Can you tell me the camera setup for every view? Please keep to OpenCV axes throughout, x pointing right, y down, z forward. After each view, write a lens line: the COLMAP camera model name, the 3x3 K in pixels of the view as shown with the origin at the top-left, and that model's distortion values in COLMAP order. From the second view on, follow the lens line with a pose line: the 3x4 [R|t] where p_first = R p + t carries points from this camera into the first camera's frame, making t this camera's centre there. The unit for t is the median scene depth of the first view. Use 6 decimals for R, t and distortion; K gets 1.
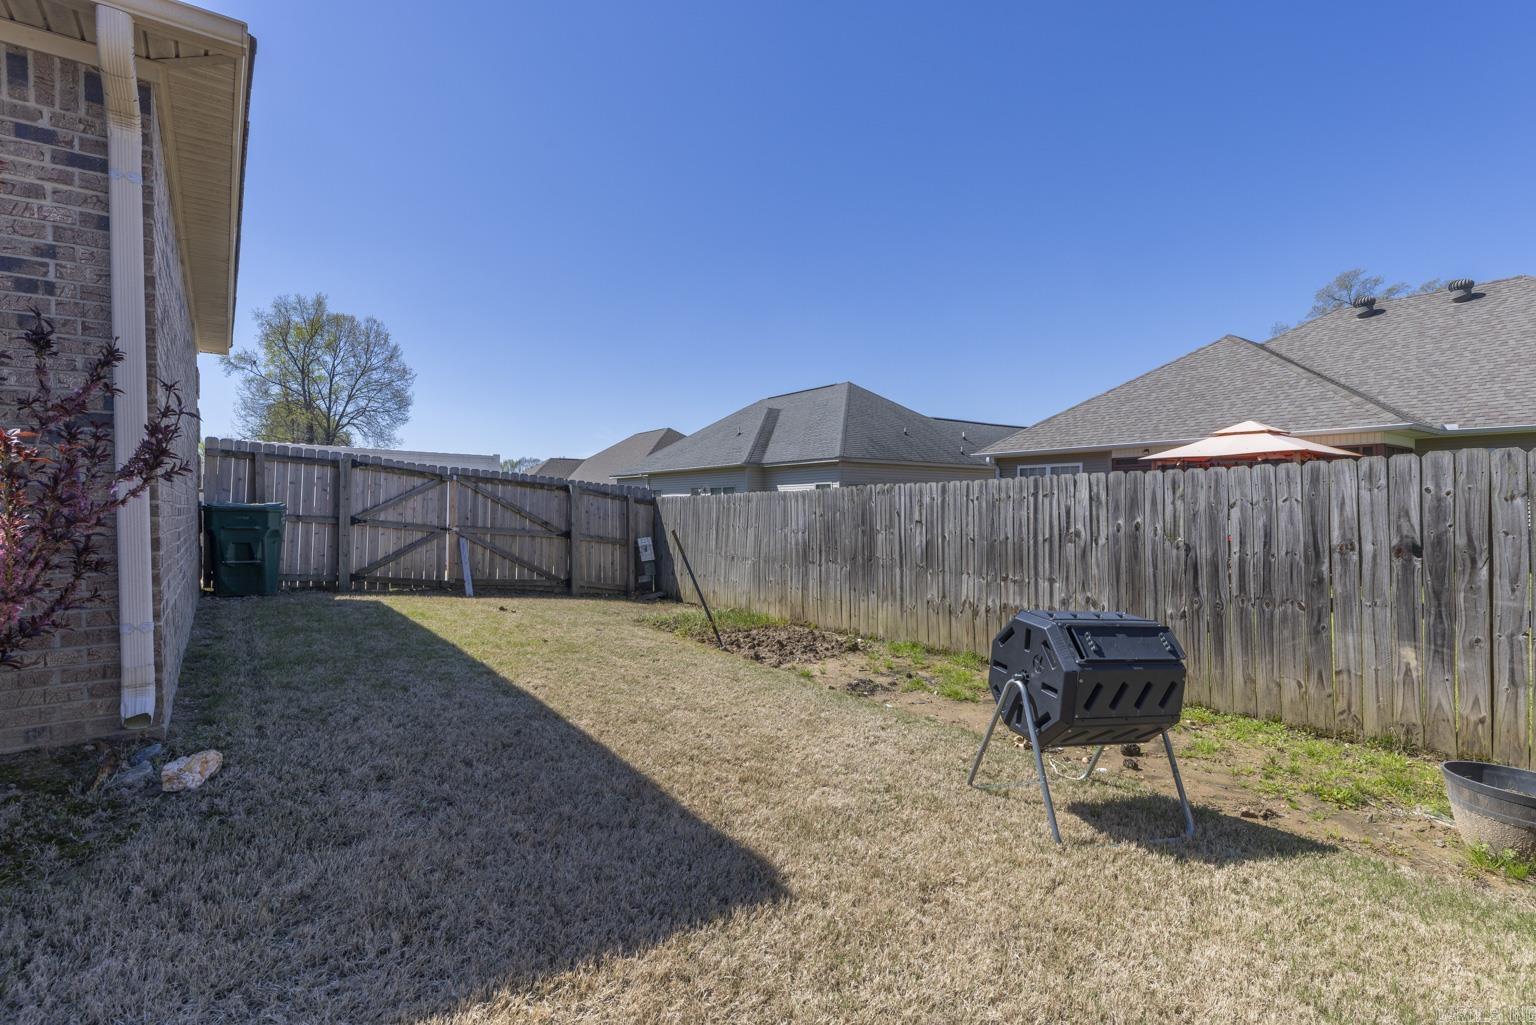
lens RADIAL K [[711.5, 0, 762.4], [0, 711.5, 515.5], [0, 0, 1]] dist [0.000295, -0.001286]
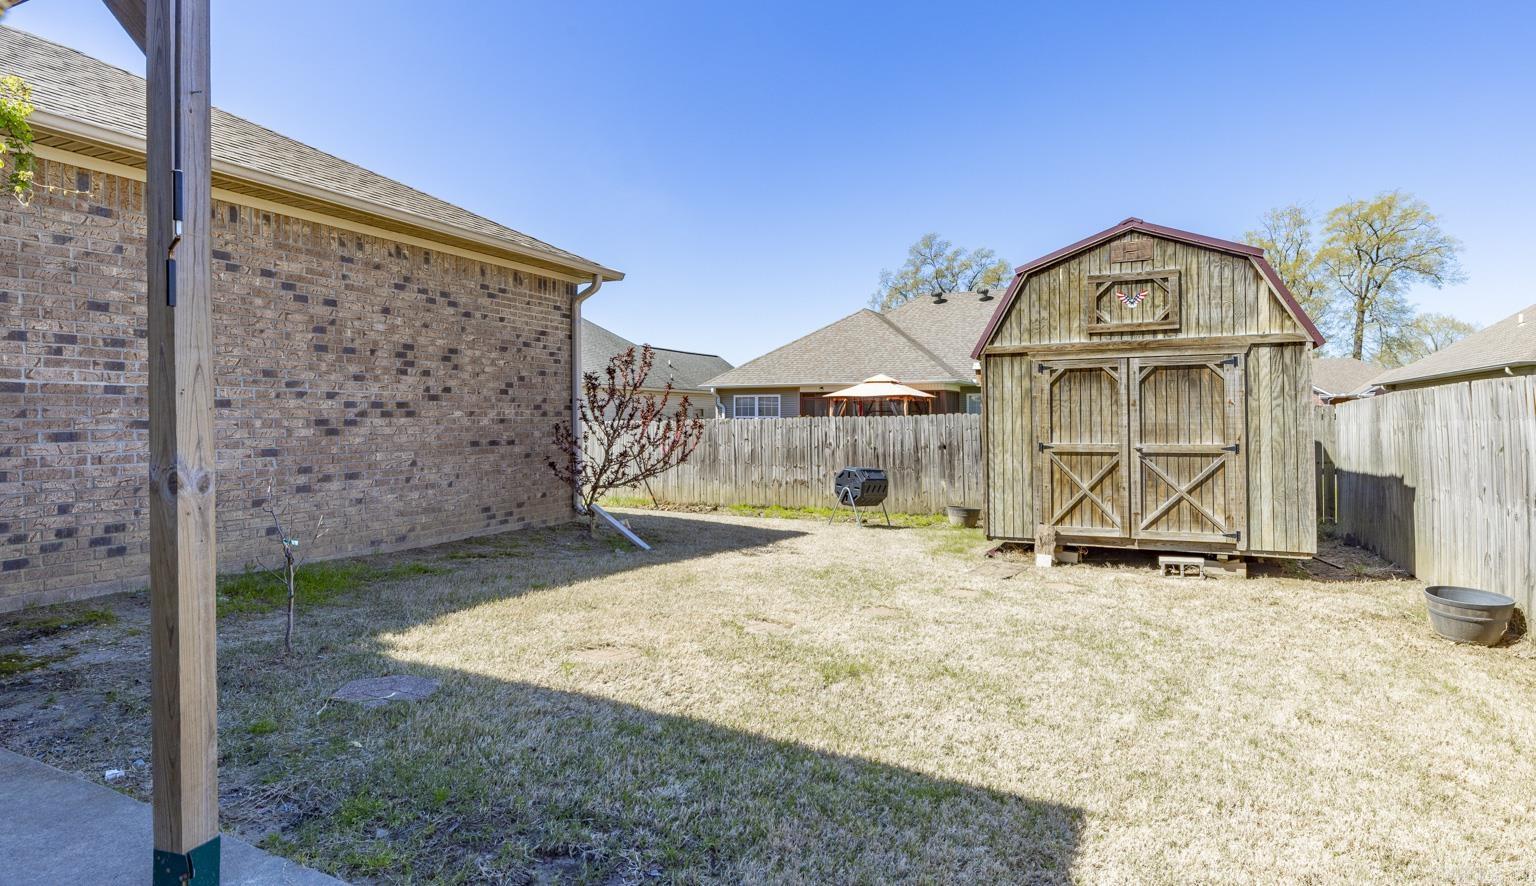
lens RADIAL K [[843.6, 0, 767.4], [0, 843.6, 414.8], [0, 0, 1]] dist [-0.007672, -0.004349]
pose [[0.880438, -0.000875, 0.474161, -0.852211], [0.008708, 0.999860, -0.014323, -0.025137], [-0.474082, 0.016740, 0.880322, -1.066032]]
